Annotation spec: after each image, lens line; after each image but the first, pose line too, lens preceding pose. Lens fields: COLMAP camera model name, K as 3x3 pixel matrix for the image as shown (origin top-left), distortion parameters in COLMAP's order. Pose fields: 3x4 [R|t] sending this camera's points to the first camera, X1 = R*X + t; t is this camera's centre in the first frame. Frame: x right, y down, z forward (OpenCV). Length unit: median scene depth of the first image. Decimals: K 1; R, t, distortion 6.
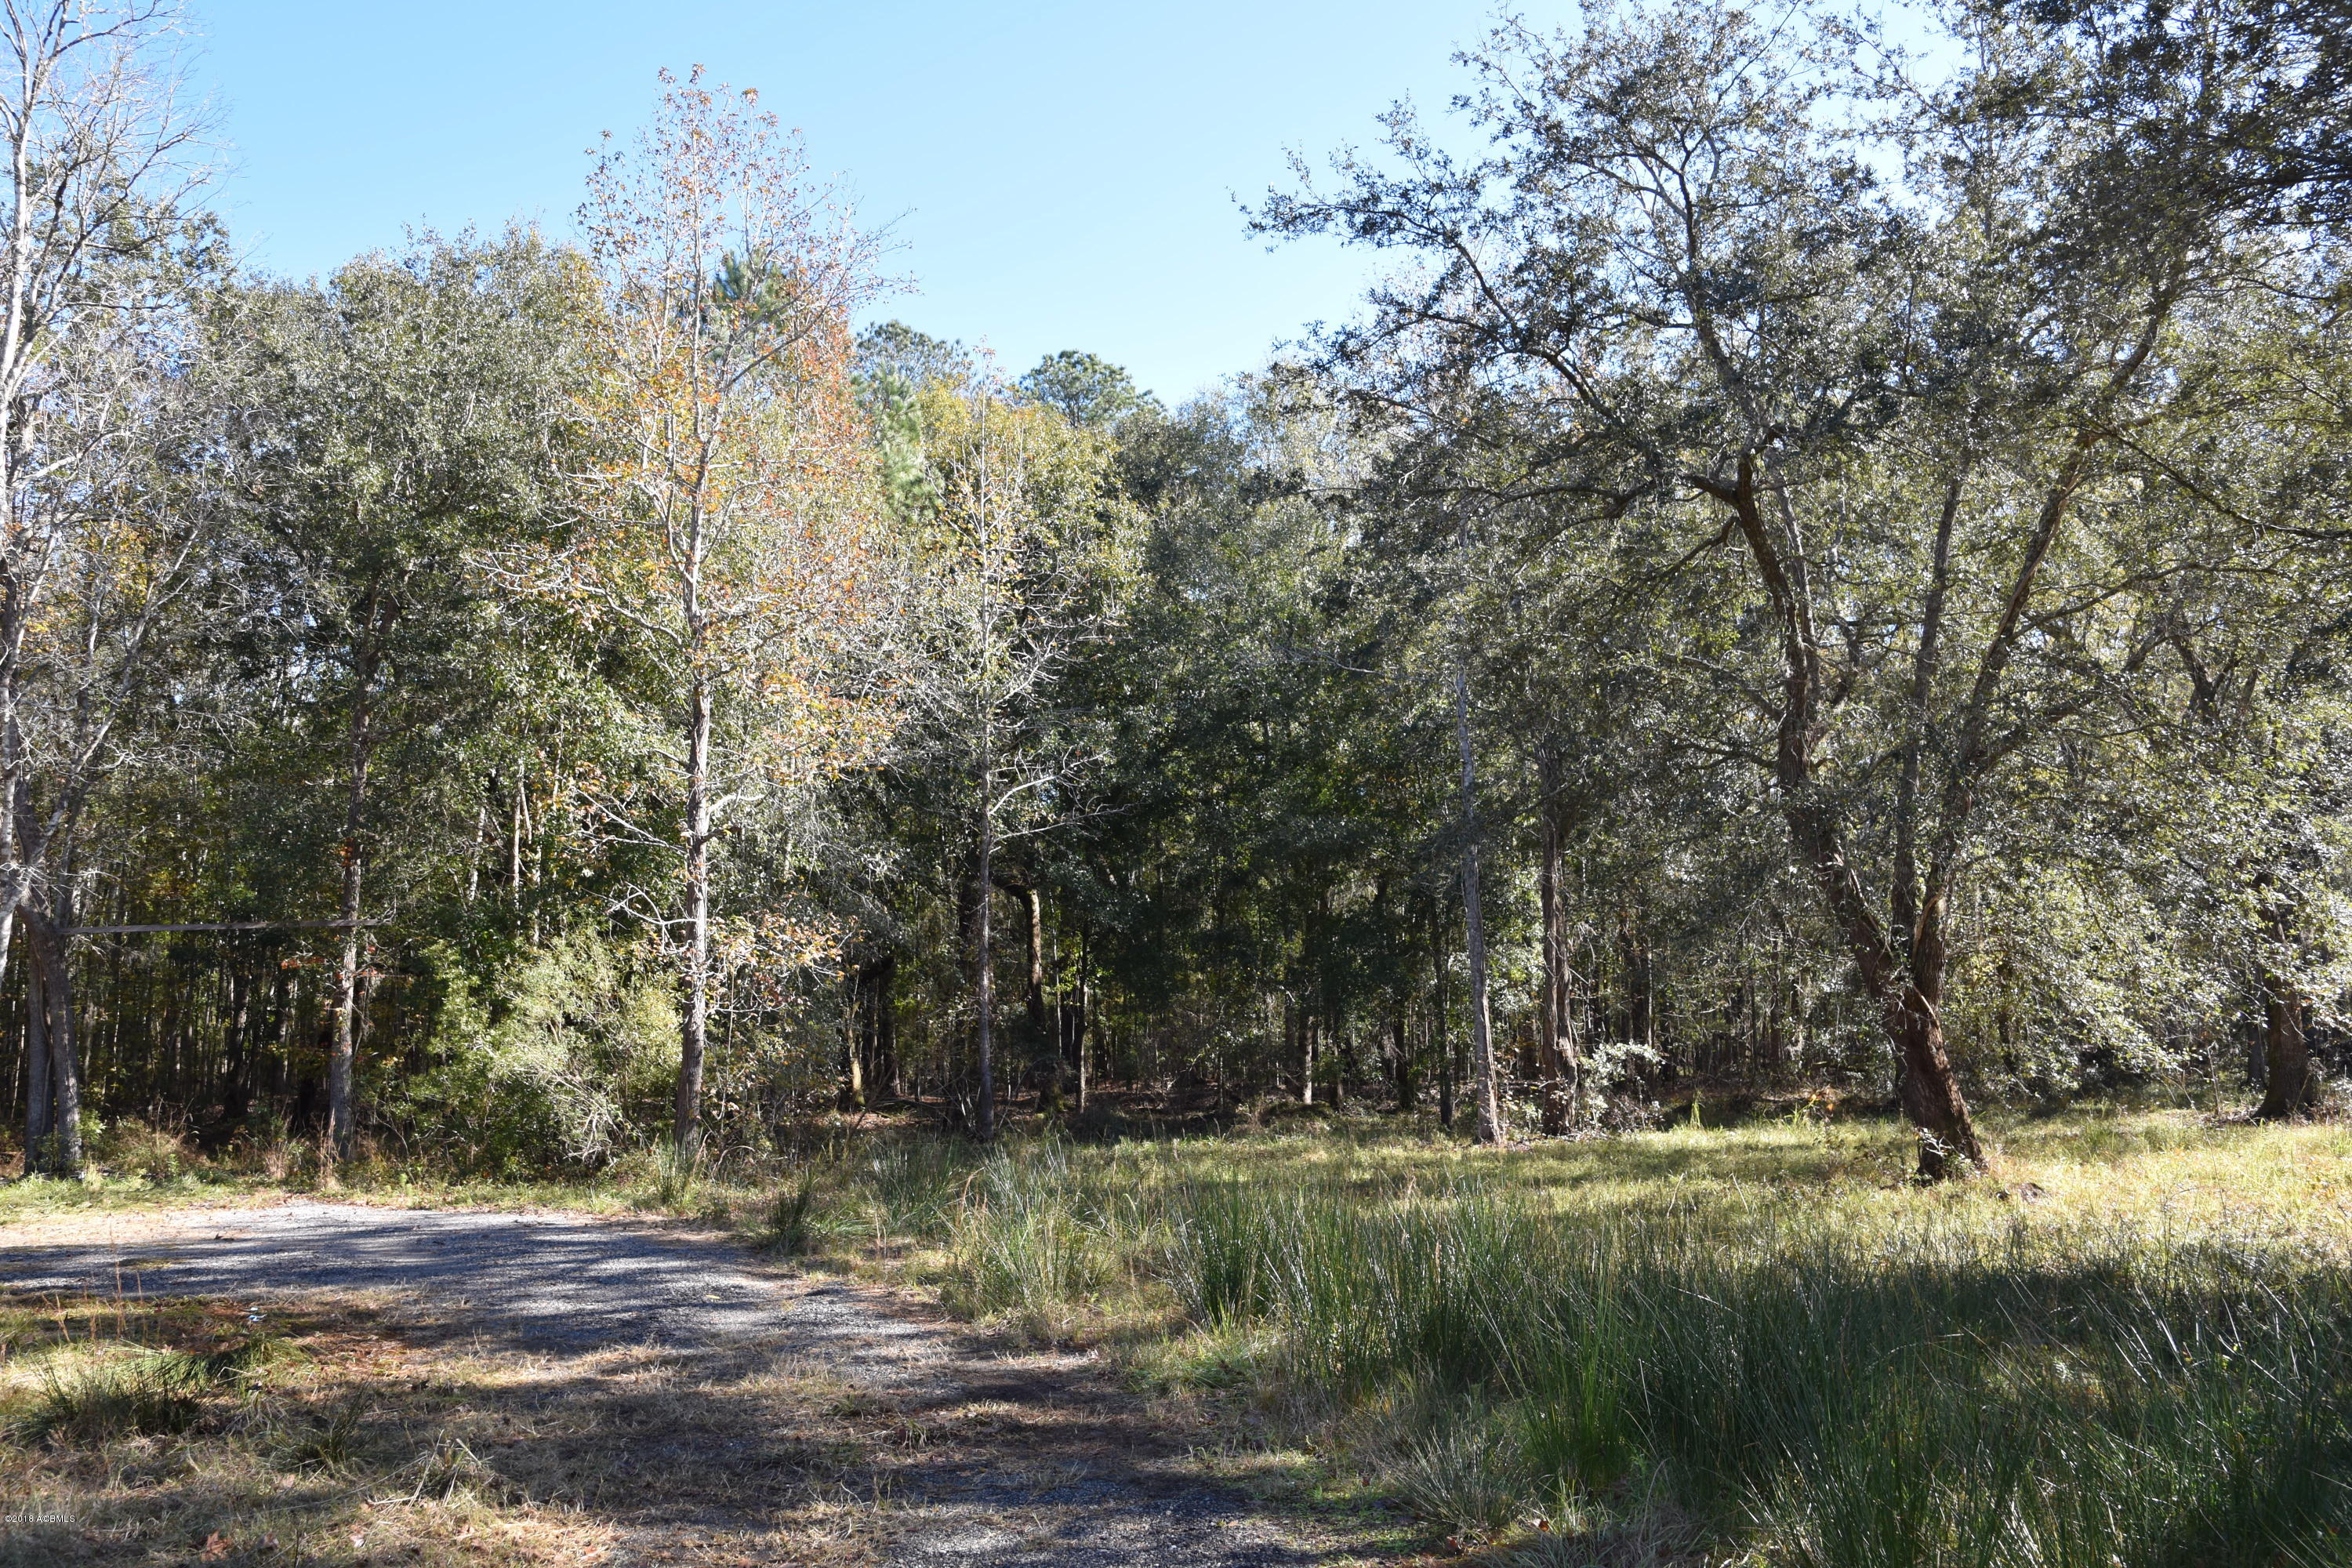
lens RADIAL K [[1762.8, 0, 1183.3], [0, 1762.8, 791.1], [0, 0, 1]] dist [-0.126911, 0.114679]
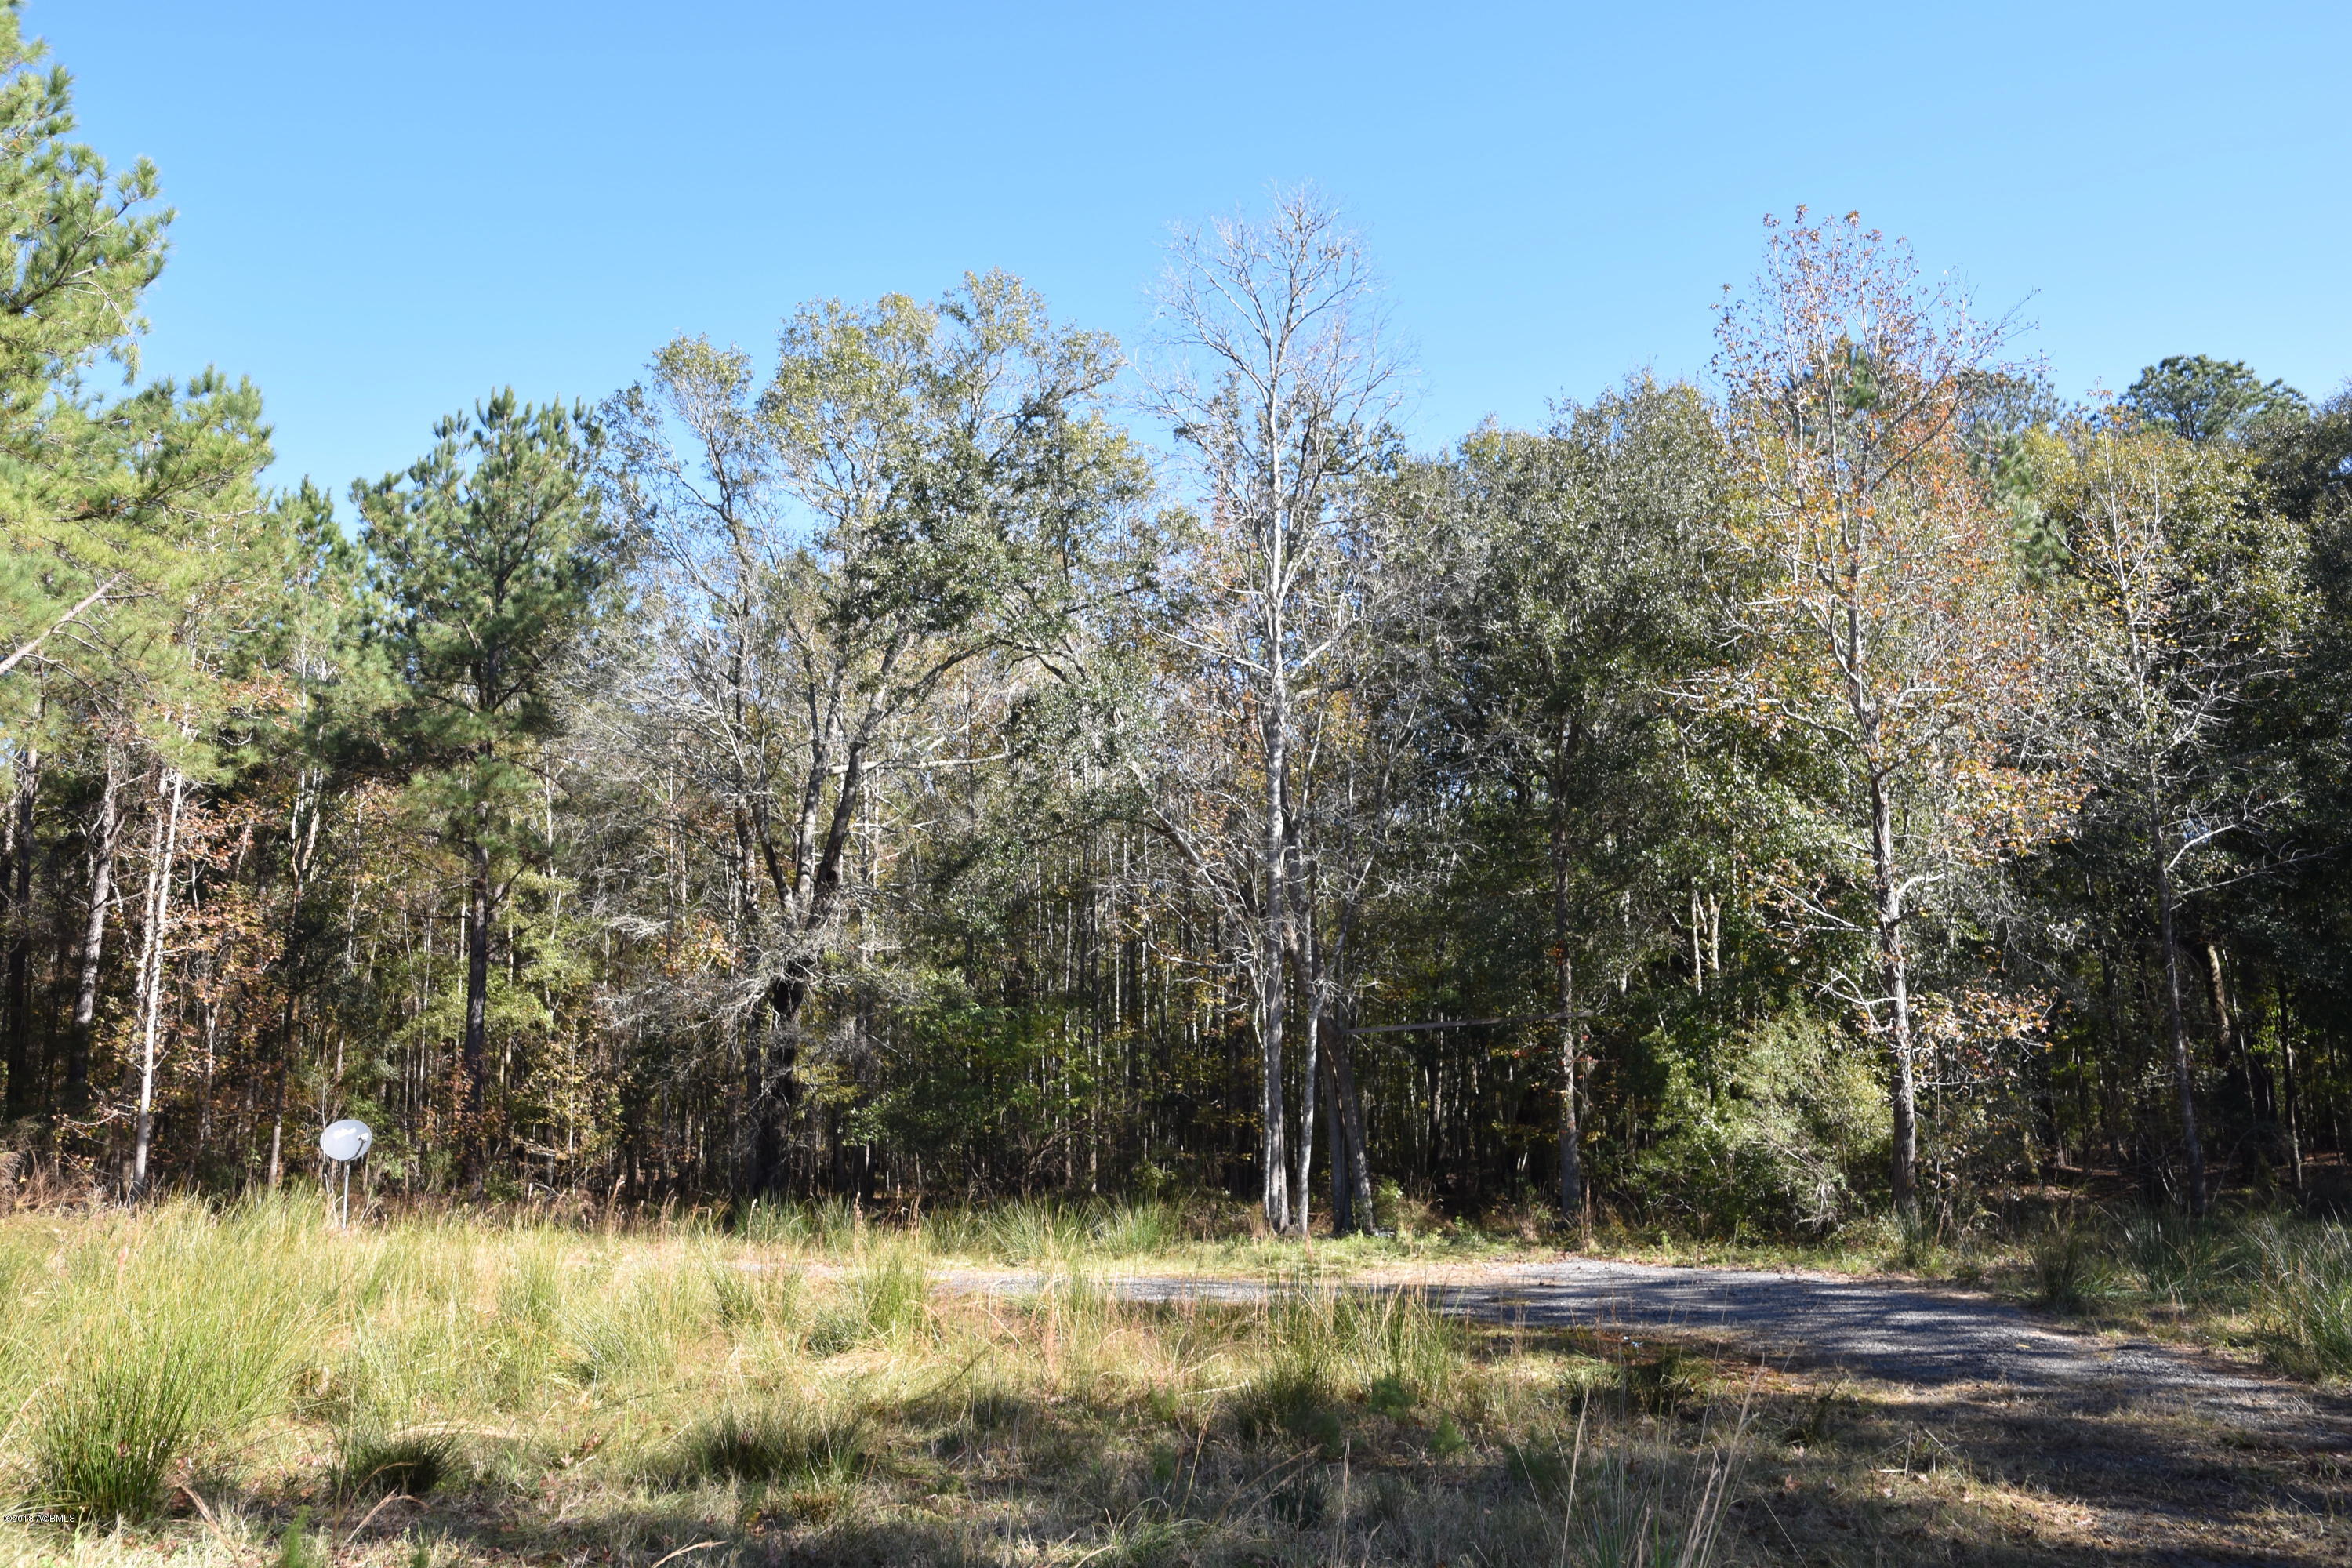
lens RADIAL K [[1762.8, 0, 1183.3], [0, 1762.8, 791.1], [0, 0, 1]] dist [-0.126911, 0.114679]
pose [[0.821017, -0.102144, -0.561692, -0.032730], [0.078654, 0.994720, -0.065922, -0.016049], [0.565460, 0.009944, 0.824716, -0.107896]]
